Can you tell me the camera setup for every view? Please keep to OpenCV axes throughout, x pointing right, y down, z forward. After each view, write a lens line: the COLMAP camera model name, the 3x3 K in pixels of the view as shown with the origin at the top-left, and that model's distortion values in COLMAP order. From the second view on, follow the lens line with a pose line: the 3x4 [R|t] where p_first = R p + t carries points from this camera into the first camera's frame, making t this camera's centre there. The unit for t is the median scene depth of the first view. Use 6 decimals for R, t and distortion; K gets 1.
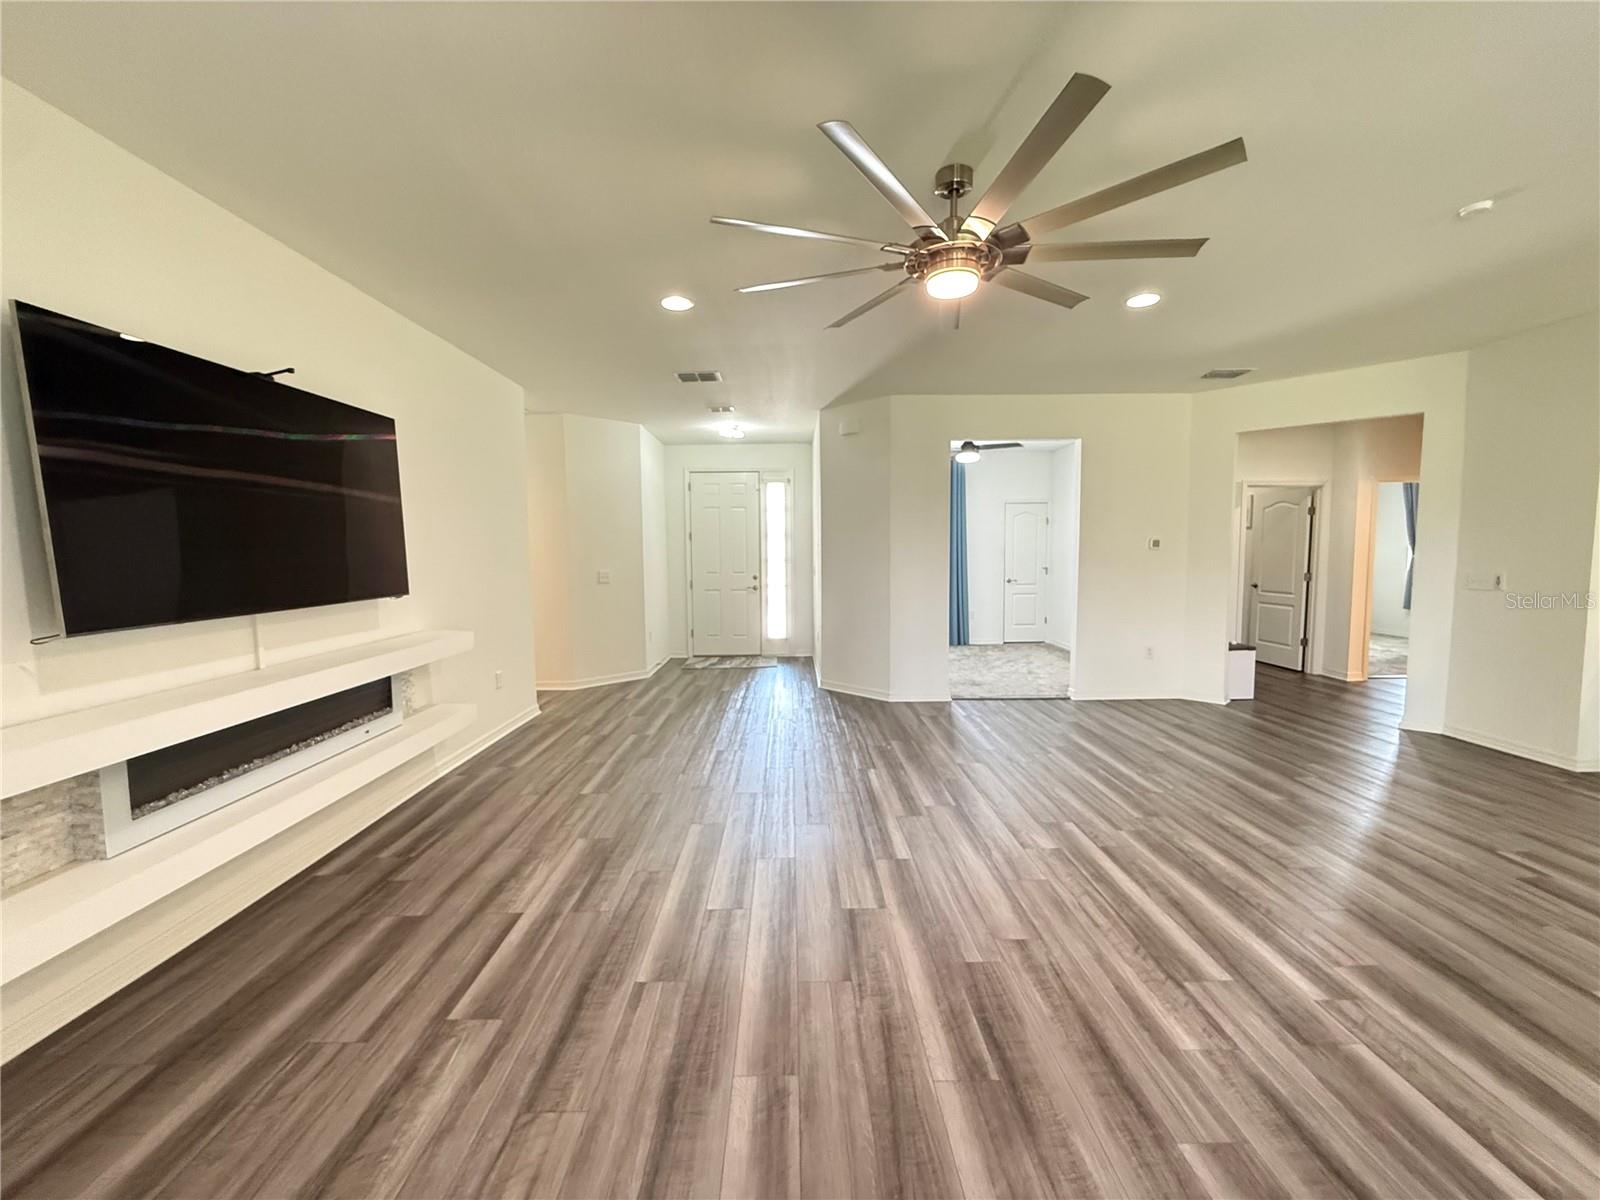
lens RADIAL K [[643.1, 0, 803.7], [0, 643.1, 600.7], [0, 0, 1]] dist [0.010064, -0.000242]
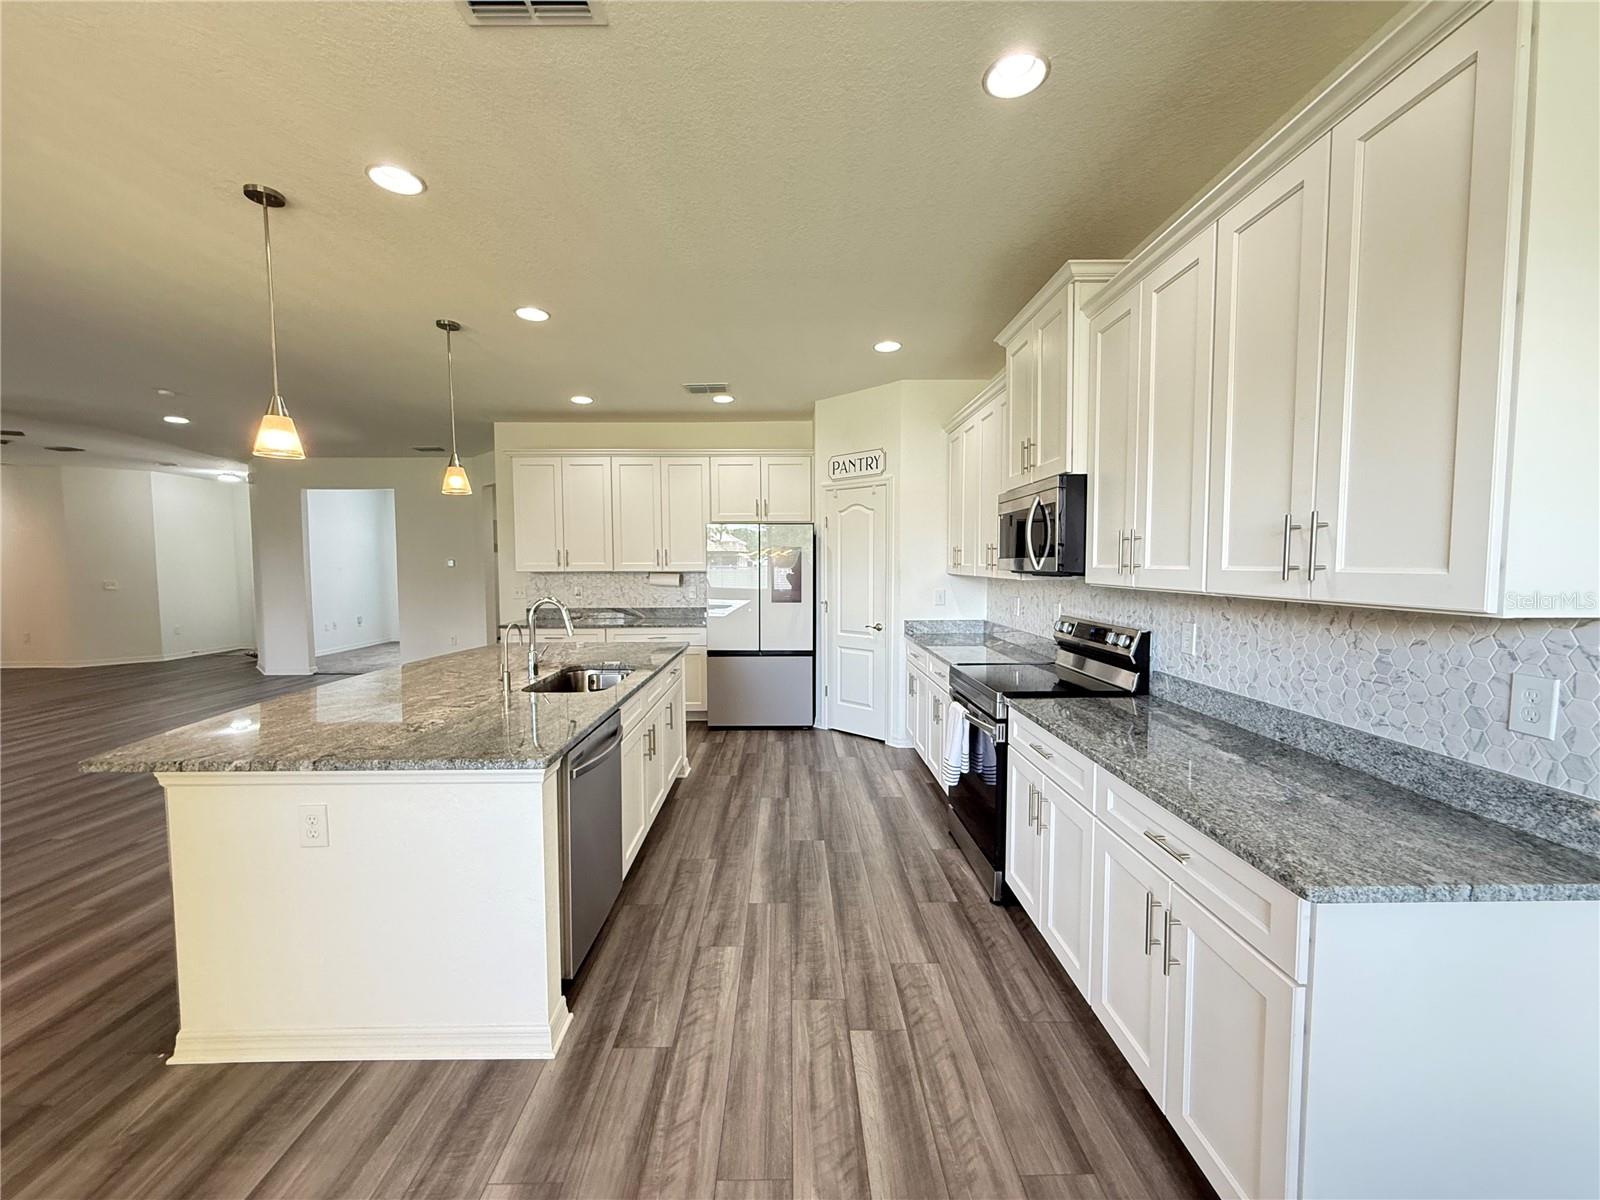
lens RADIAL K [[643.1, 0, 796.3], [0, 643.1, 594.5], [0, 0, 1]] dist [0.010064, -0.000242]
pose [[0.999747, 0.015703, -0.016094, 2.930275], [-0.016141, 0.999492, -0.027465, 0.001102], [0.015655, 0.027718, 0.999493, -0.960612]]
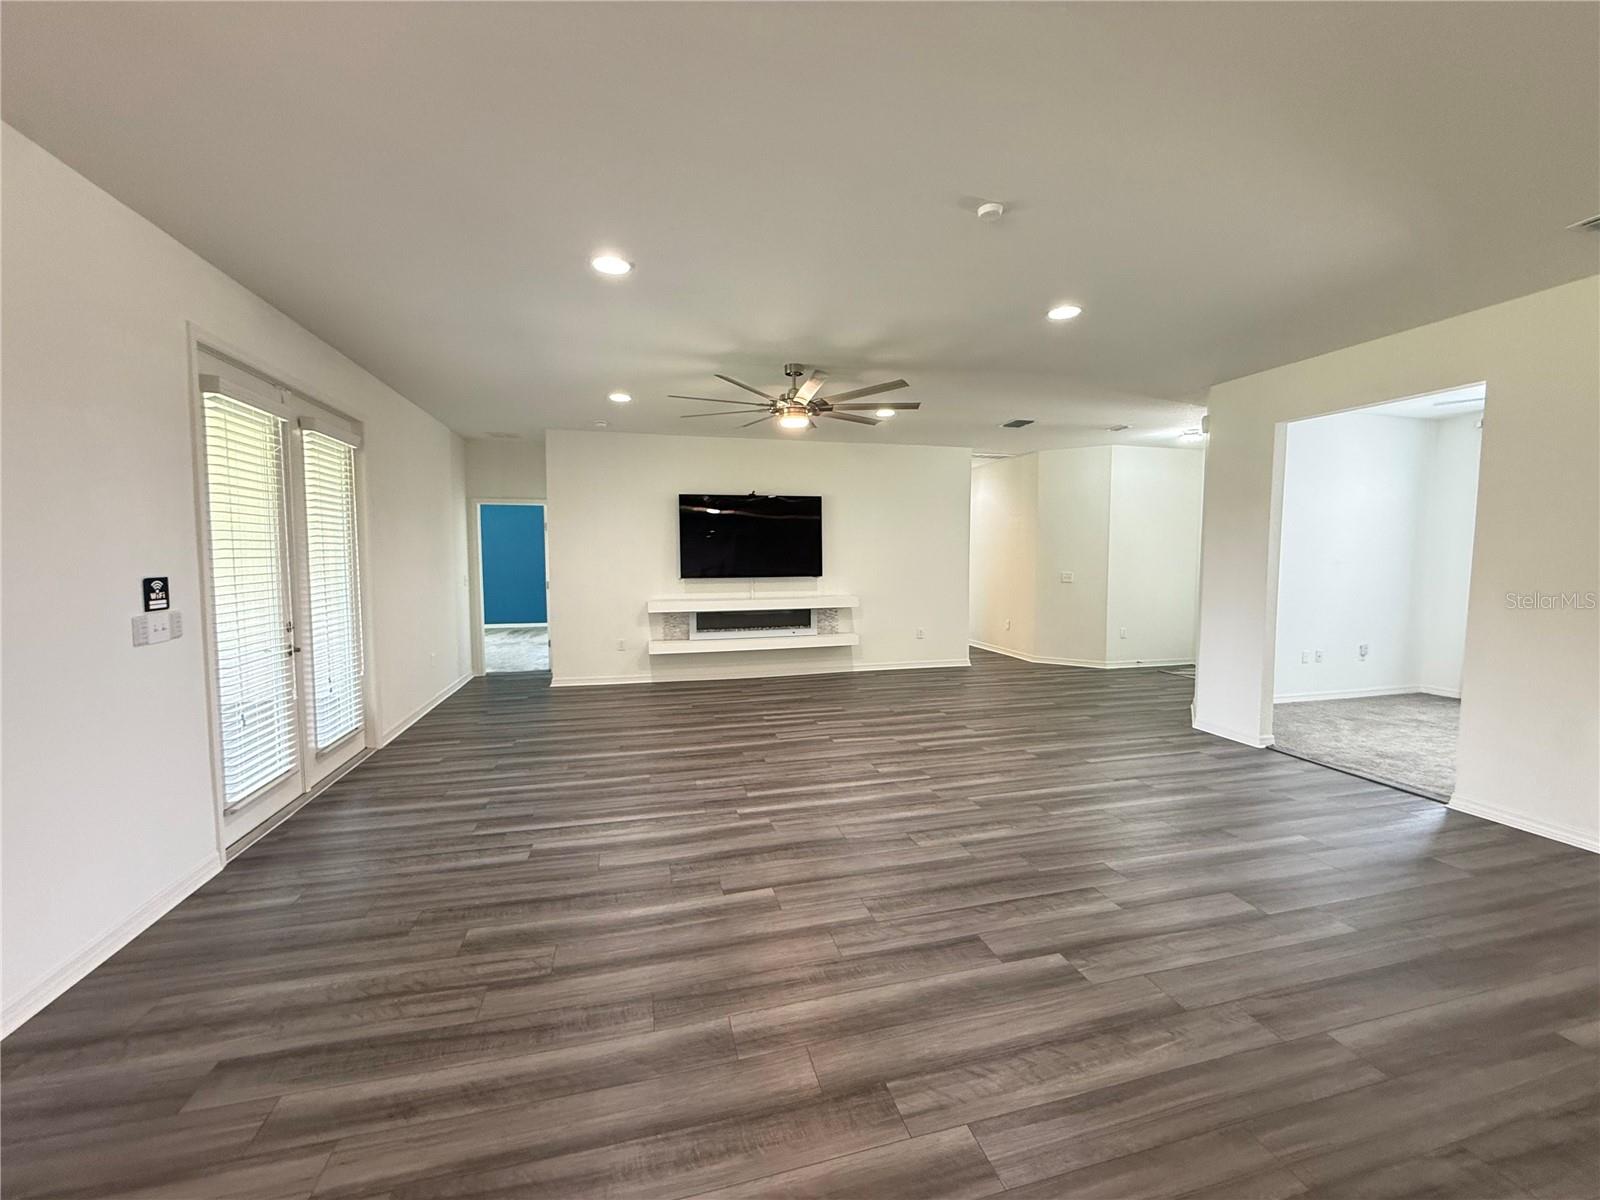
lens RADIAL K [[643.1, 0, 807.3], [0, 643.1, 597.0], [0, 0, 1]] dist [0.010064, -0.000242]
pose [[0.242123, 0.077567, -0.967140, 1.885399], [-0.075929, 0.995257, 0.060813, -0.084688], [0.967270, 0.058709, 0.246865, 0.519002]]
